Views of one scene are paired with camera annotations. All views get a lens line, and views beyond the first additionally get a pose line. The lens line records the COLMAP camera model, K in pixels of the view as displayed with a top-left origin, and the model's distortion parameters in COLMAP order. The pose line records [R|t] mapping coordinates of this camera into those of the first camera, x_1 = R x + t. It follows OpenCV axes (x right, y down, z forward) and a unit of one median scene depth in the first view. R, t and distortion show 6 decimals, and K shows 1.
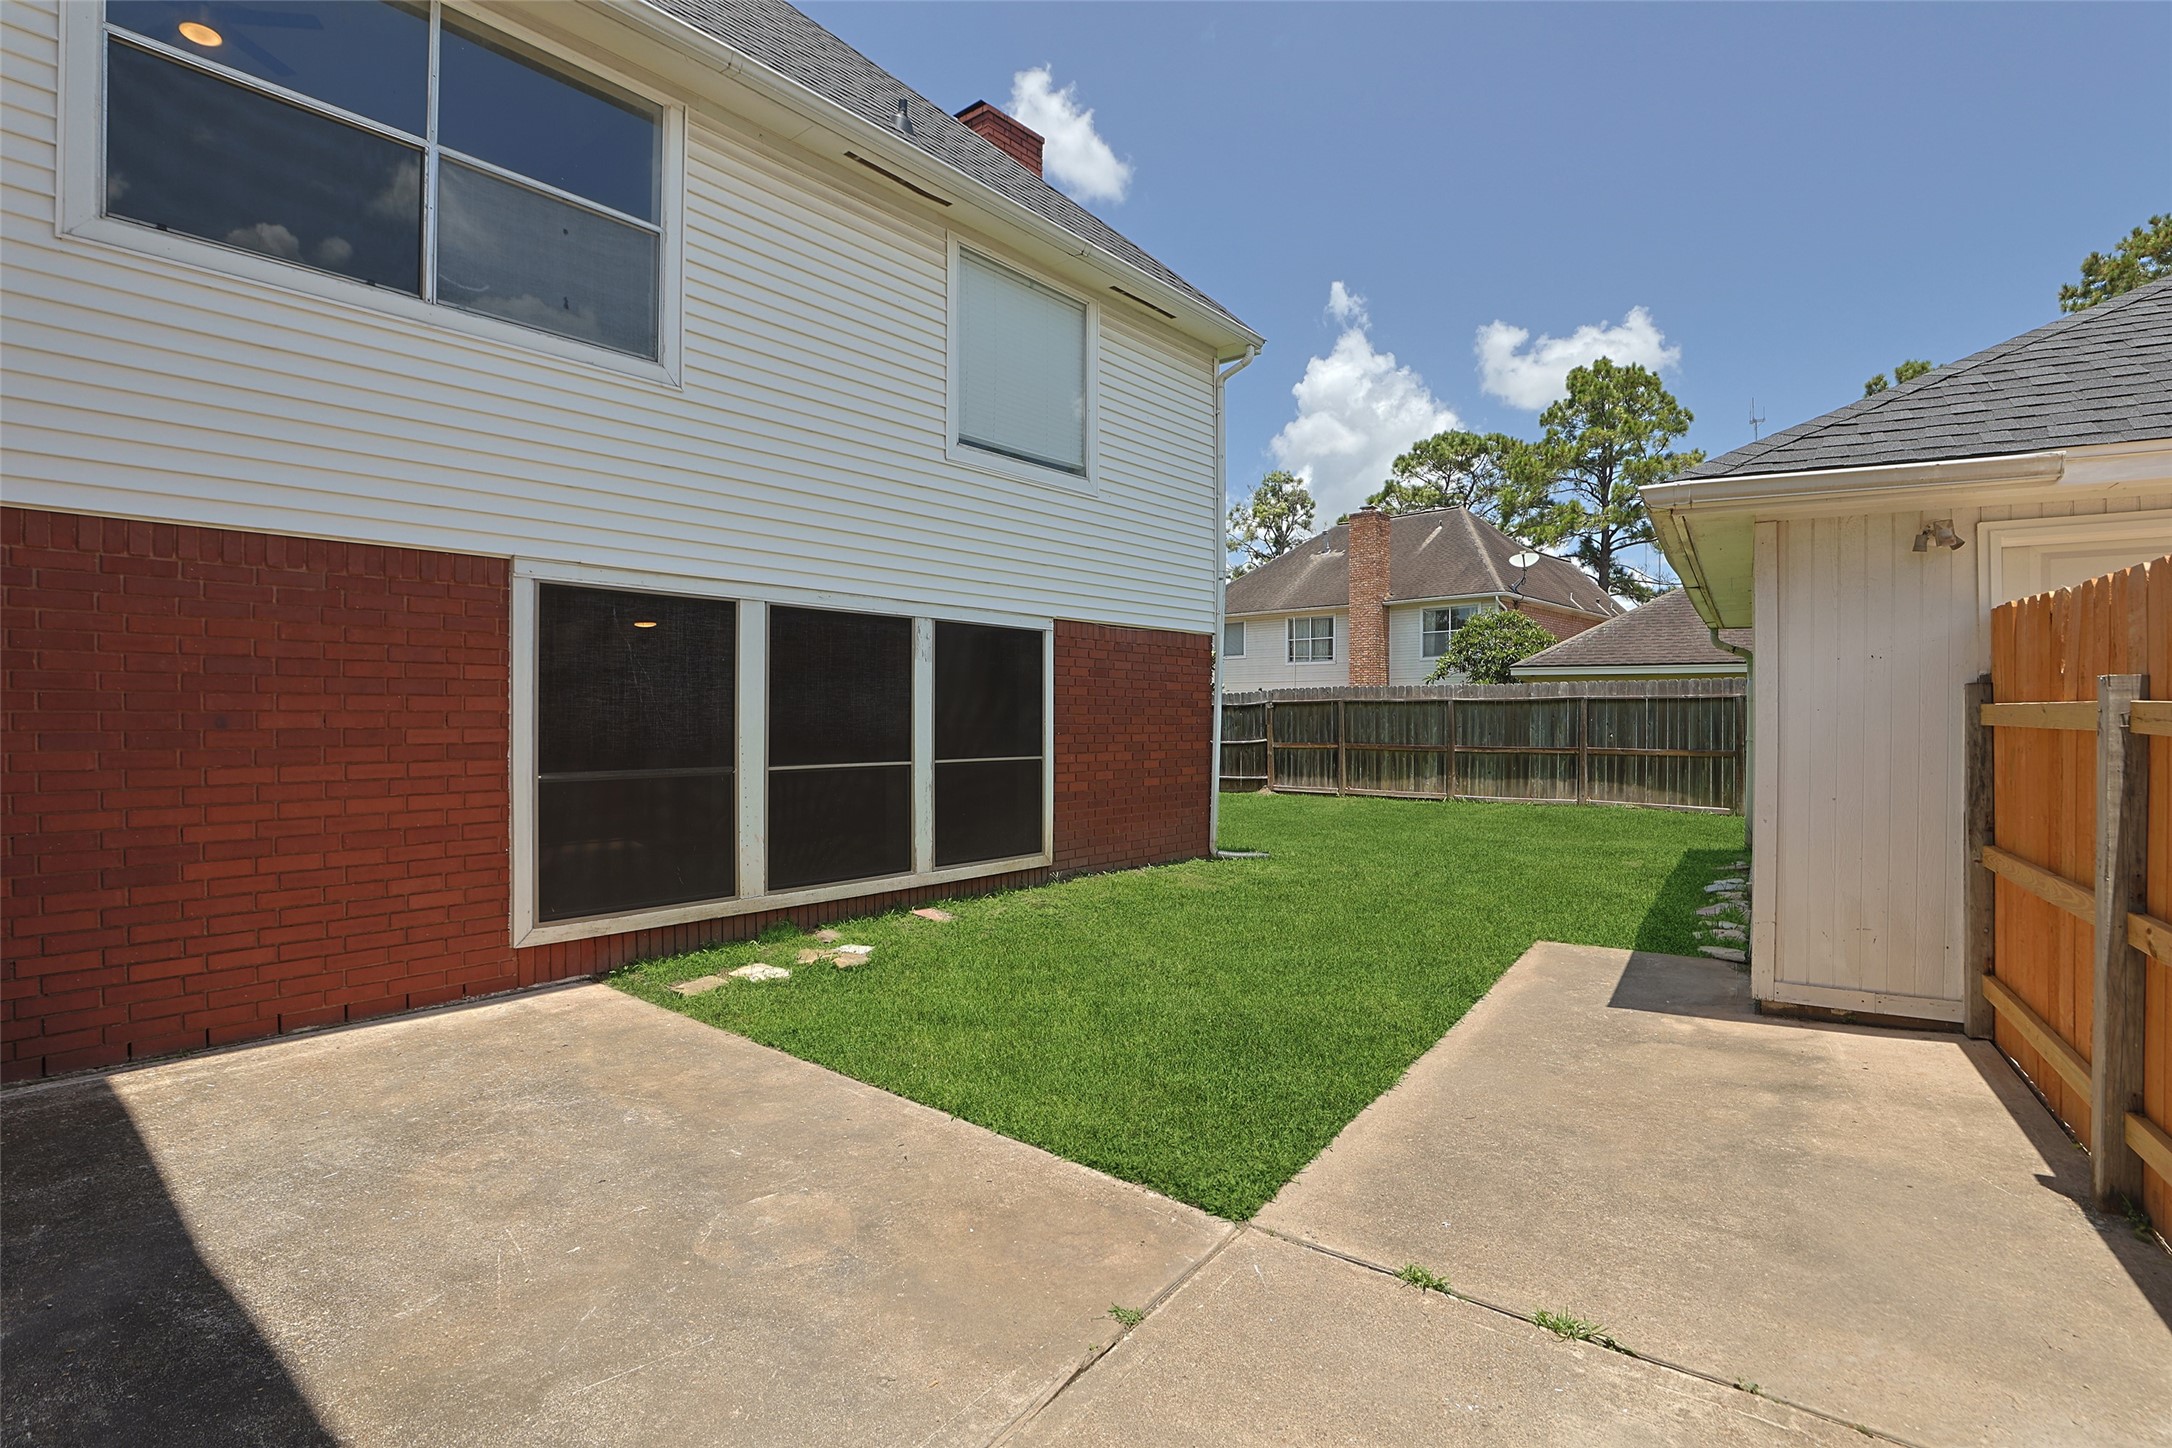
lens RADIAL K [[1009.3, 0, 1094.0], [0, 1009.3, 725.4], [0, 0, 1]] dist [-0.024172, 0.000203]
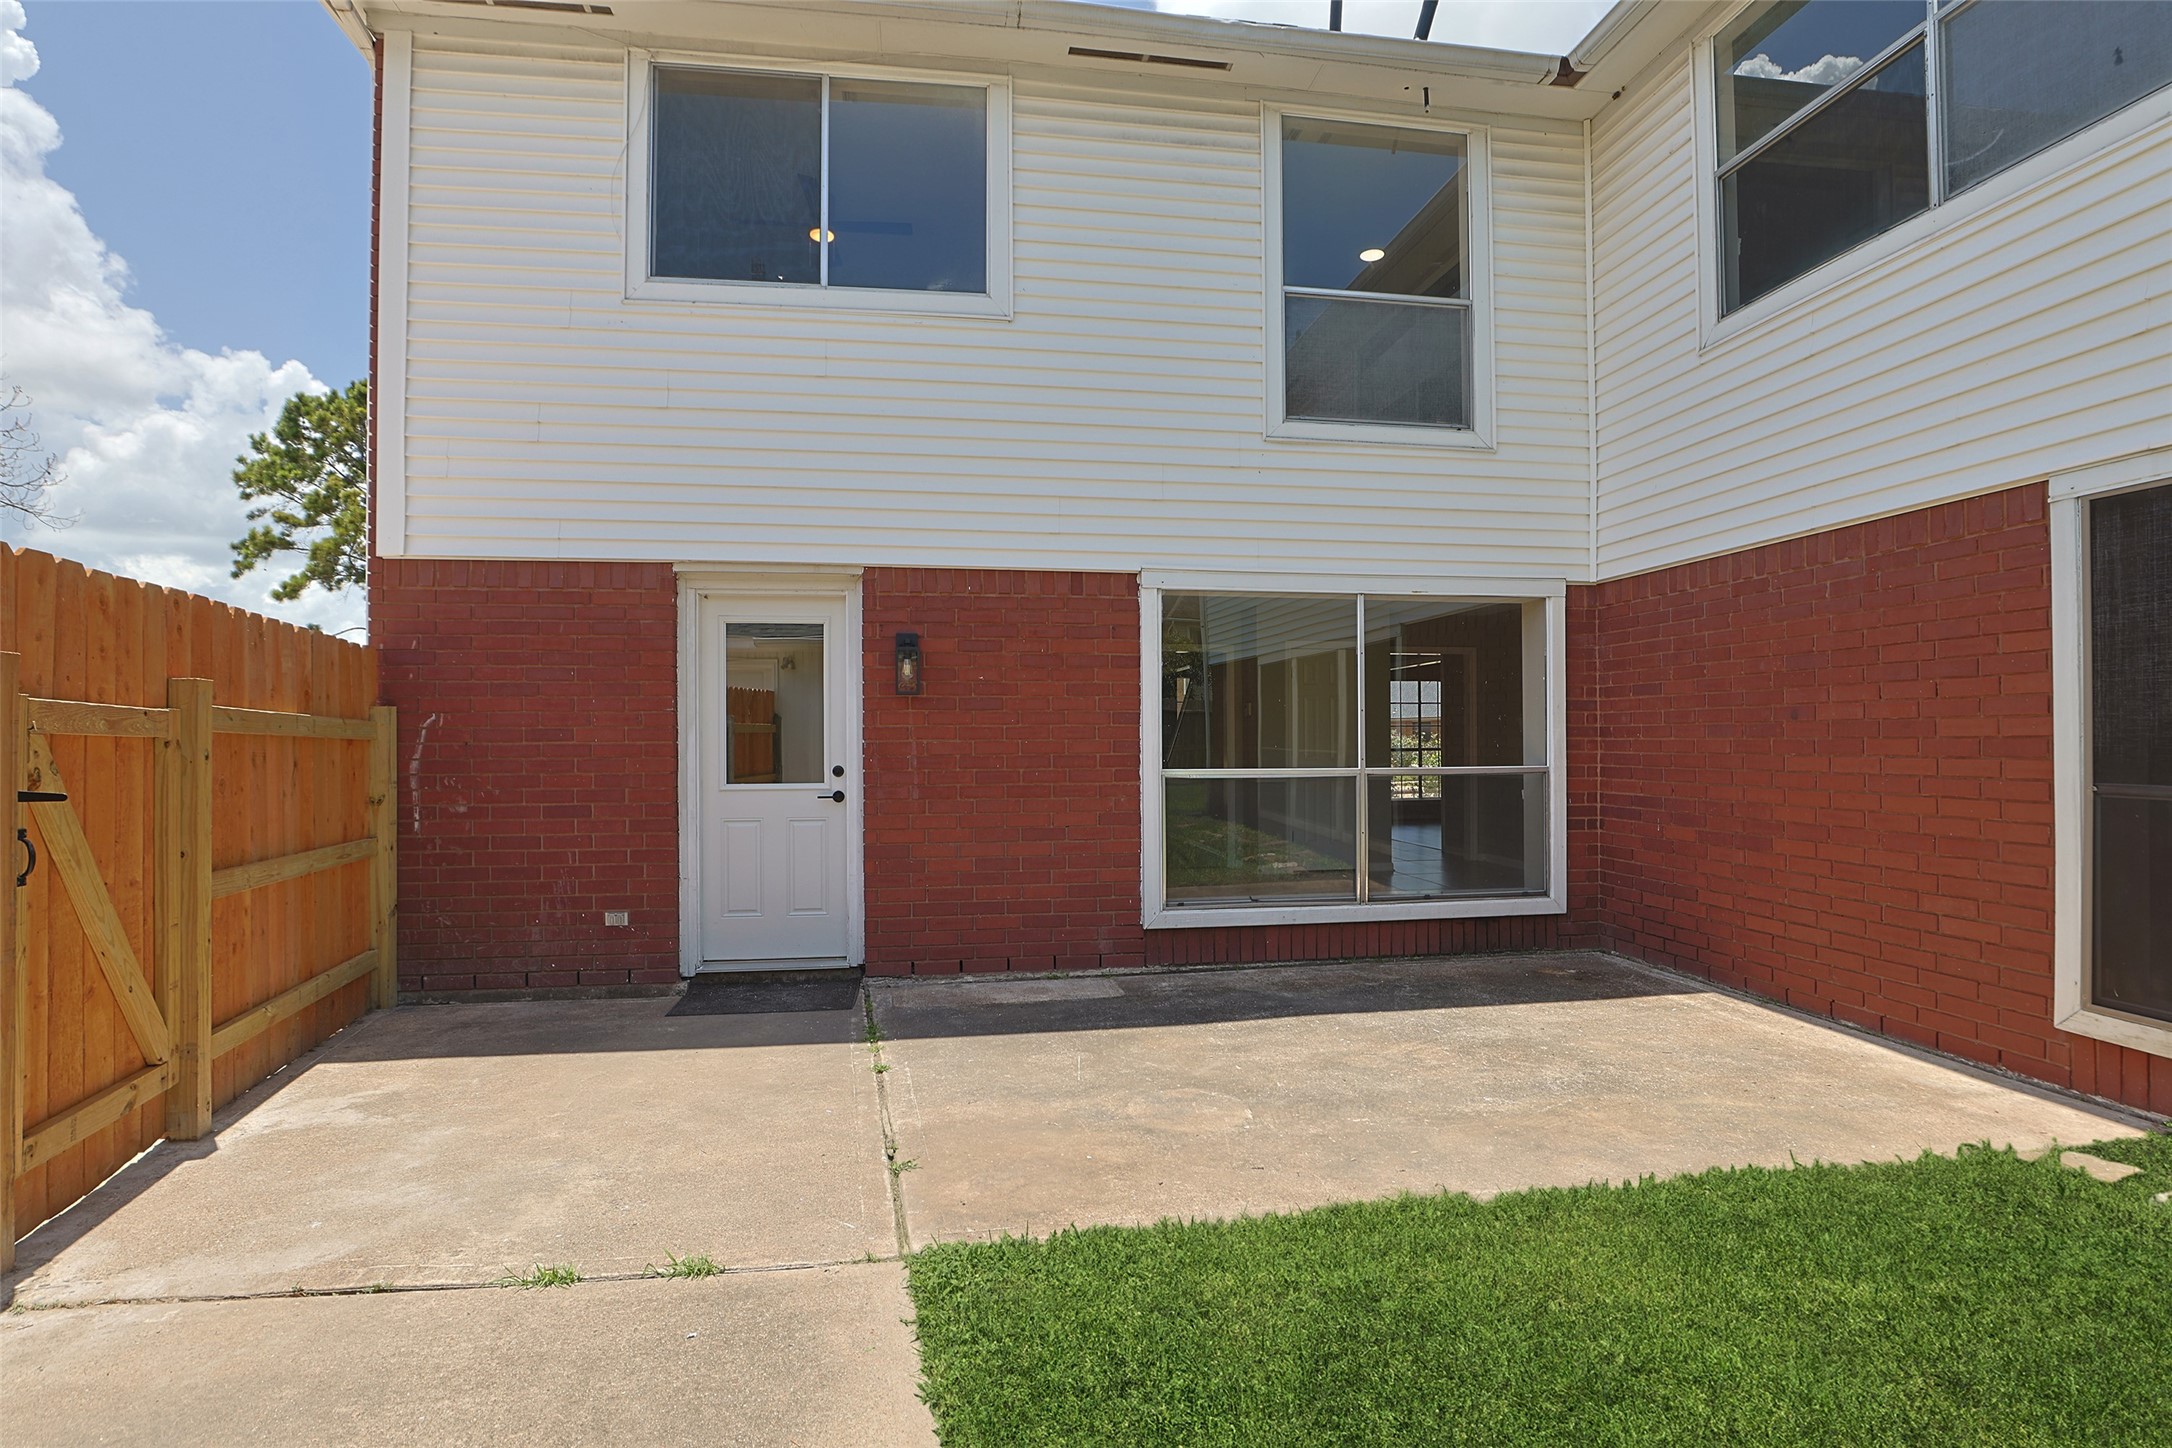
lens RADIAL K [[1009.3, 0, 1074.7], [0, 1009.3, 737.5], [0, 0, 1]] dist [-0.024172, 0.000203]
pose [[-0.649935, 0.002029, -0.759987, 0.441472], [-0.001122, 0.999993, 0.003629, 0.017959], [0.759989, 0.003211, -0.649928, 1.022550]]
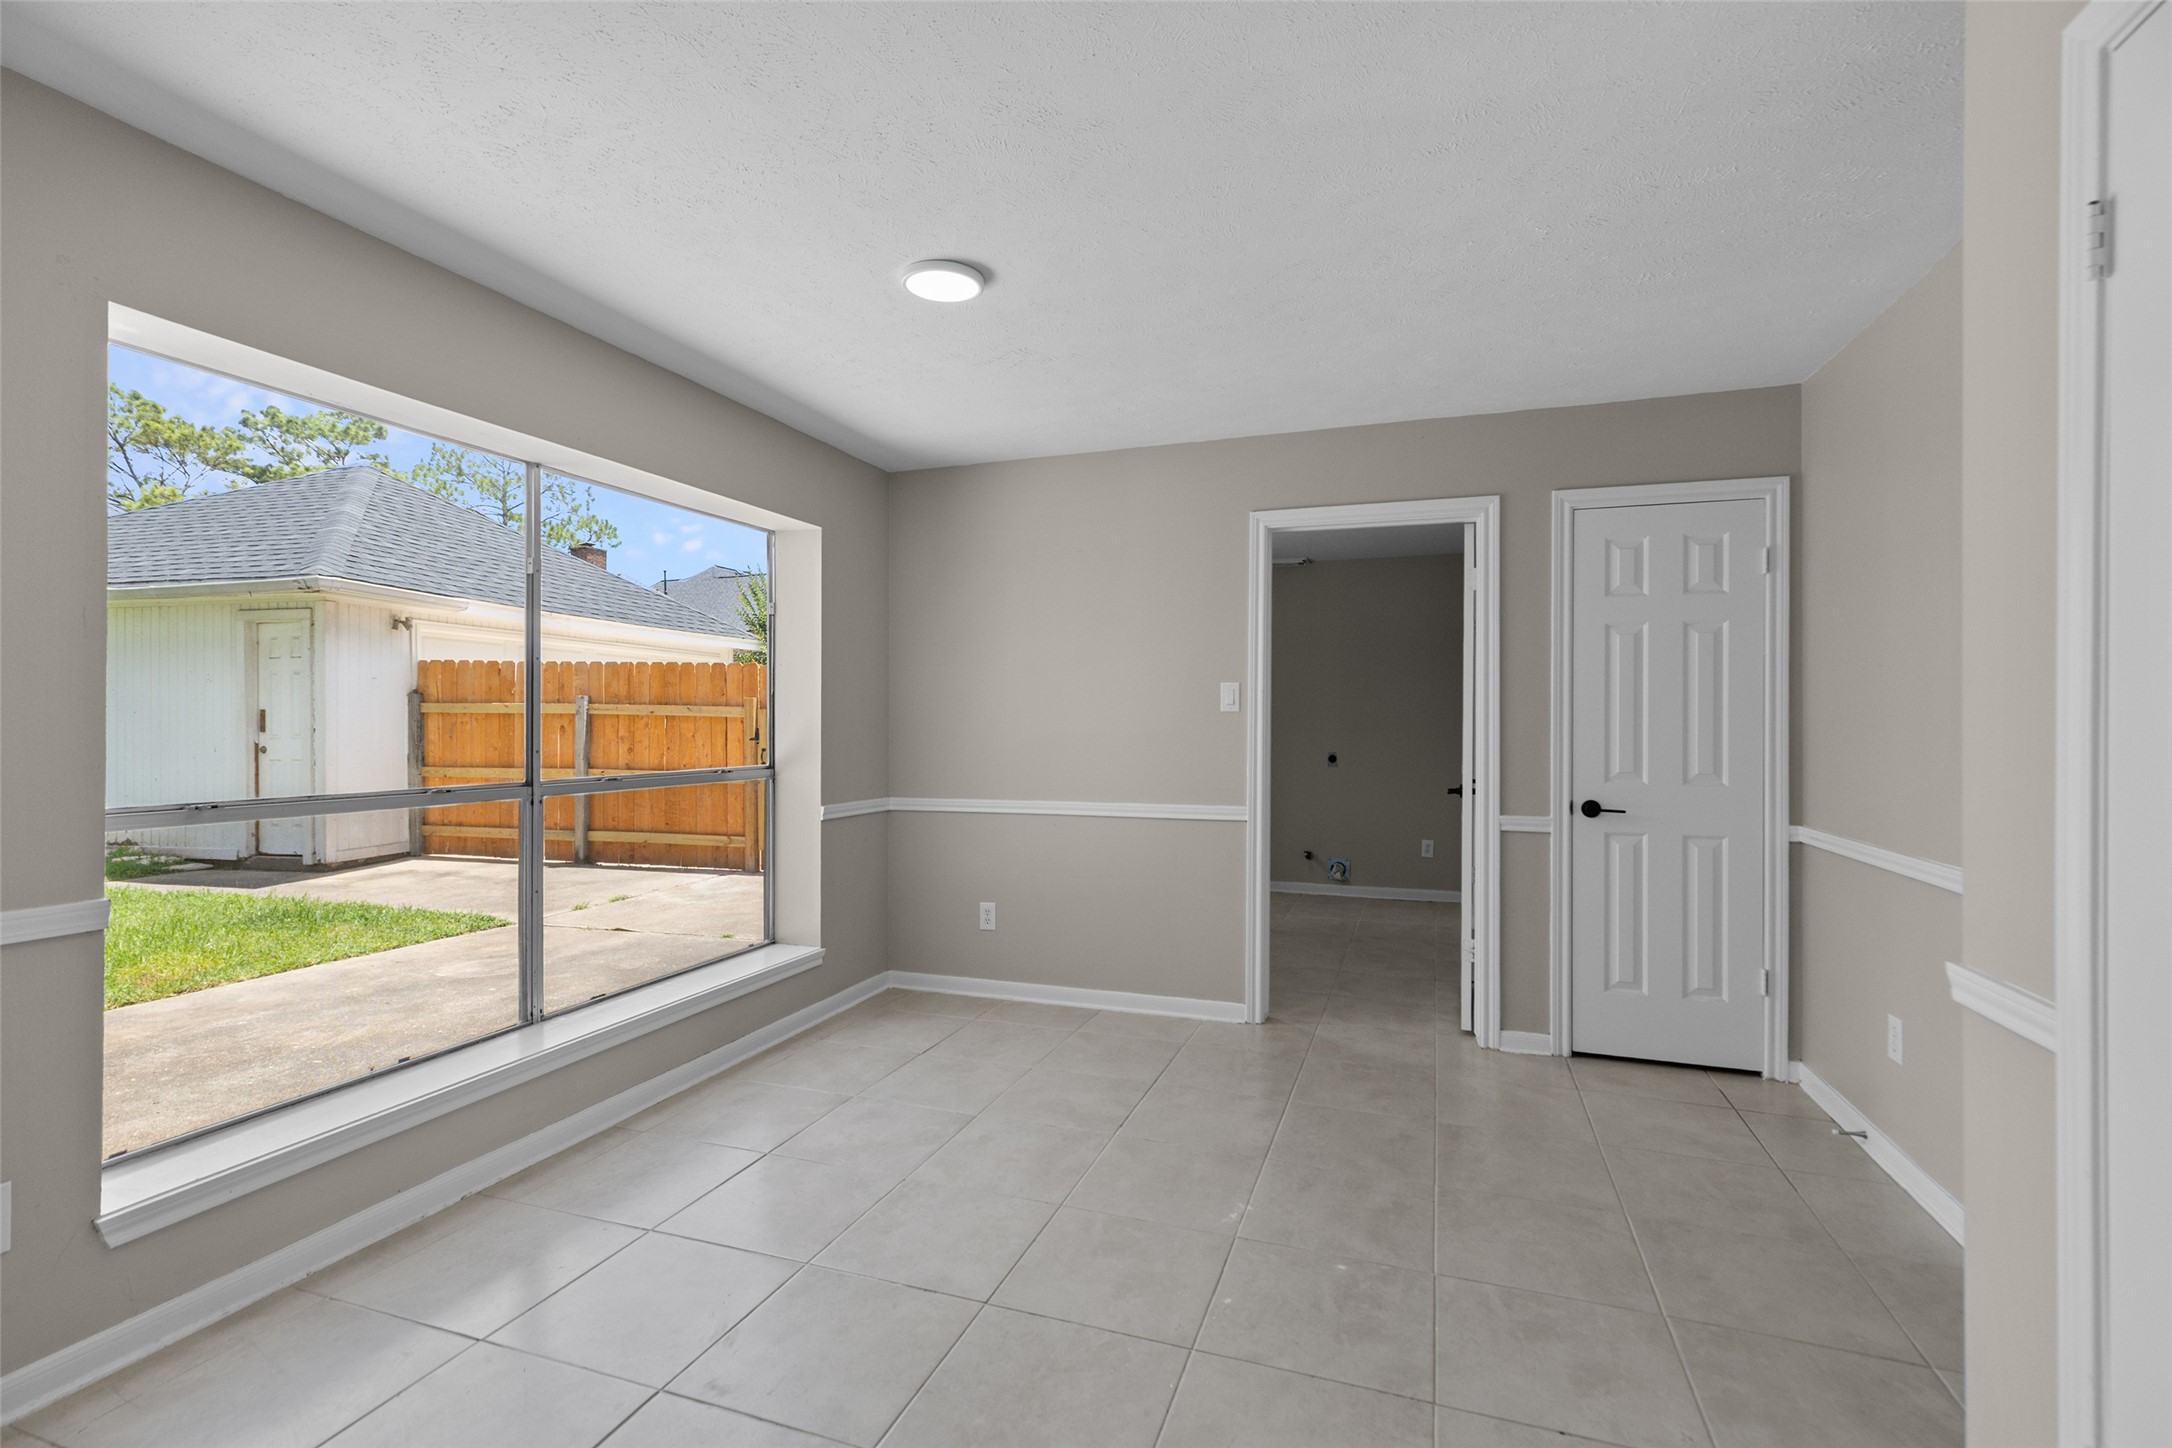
lens RADIAL K [[1009.3, 0, 1093.9], [0, 1009.3, 730.5], [0, 0, 1]] dist [-0.024172, 0.000203]
pose [[-0.385713, 0.002917, 0.922614, -1.474784], [0.005942, 0.999982, -0.000677, 0.042114], [-0.922600, 0.005221, -0.385723, 0.396376]]
